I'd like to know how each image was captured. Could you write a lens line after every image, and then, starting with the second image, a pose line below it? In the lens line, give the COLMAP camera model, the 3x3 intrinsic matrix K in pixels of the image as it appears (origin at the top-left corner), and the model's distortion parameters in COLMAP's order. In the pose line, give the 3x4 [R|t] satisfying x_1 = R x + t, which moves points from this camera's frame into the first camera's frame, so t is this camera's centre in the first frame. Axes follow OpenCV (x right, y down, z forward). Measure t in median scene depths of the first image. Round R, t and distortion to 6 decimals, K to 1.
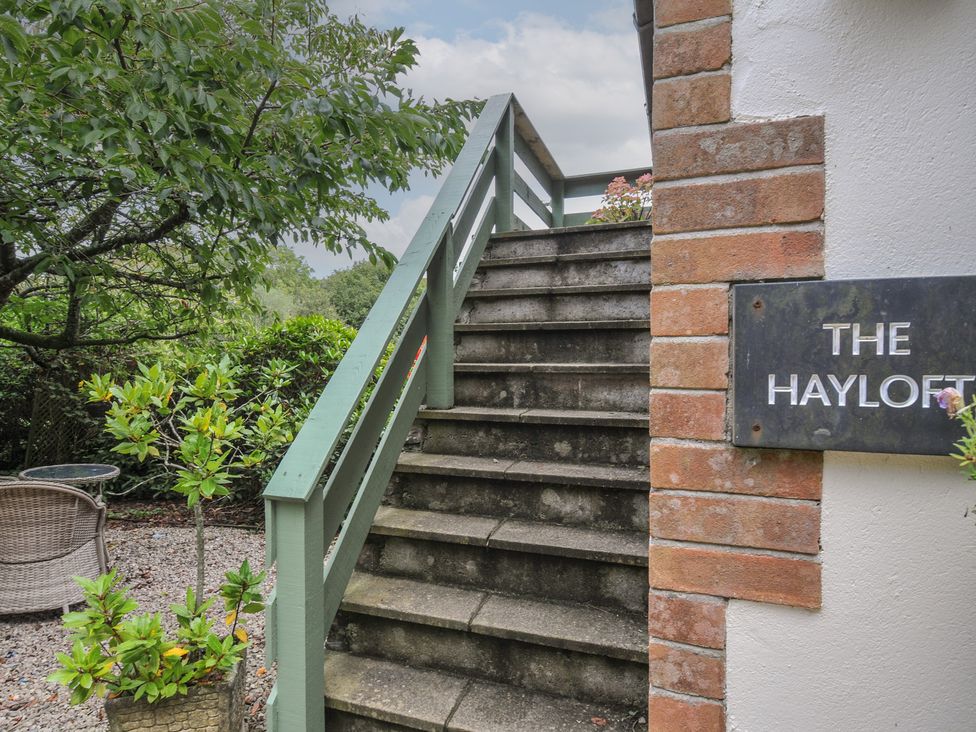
lens RADIAL K [[554.0, 0, 488.0], [0, 554.0, 366.0], [0, 0, 1]] dist [0.002763, -0.033237]
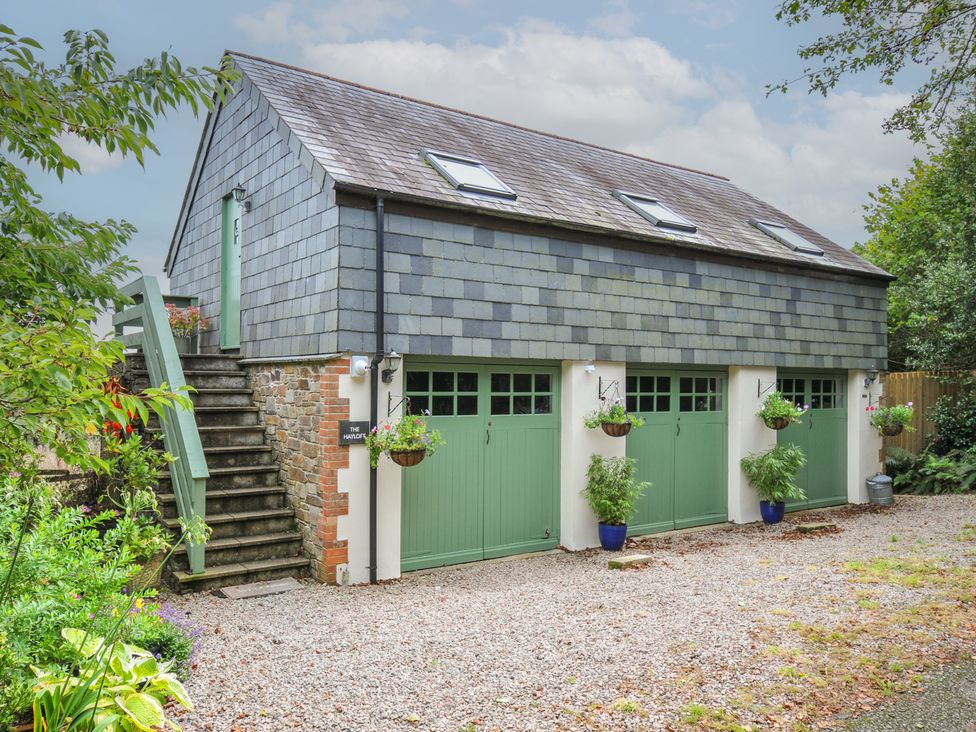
lens RADIAL K [[765.2, 0, 488.0], [0, 765.2, 366.0], [0, 0, 1]] dist [0.000154, -0.000107]
pose [[0.567235, 0.021669, 0.823271, -2.273899], [0.003563, 0.999580, -0.028765, -0.199088], [-0.823549, 0.019250, 0.566919, -2.123958]]
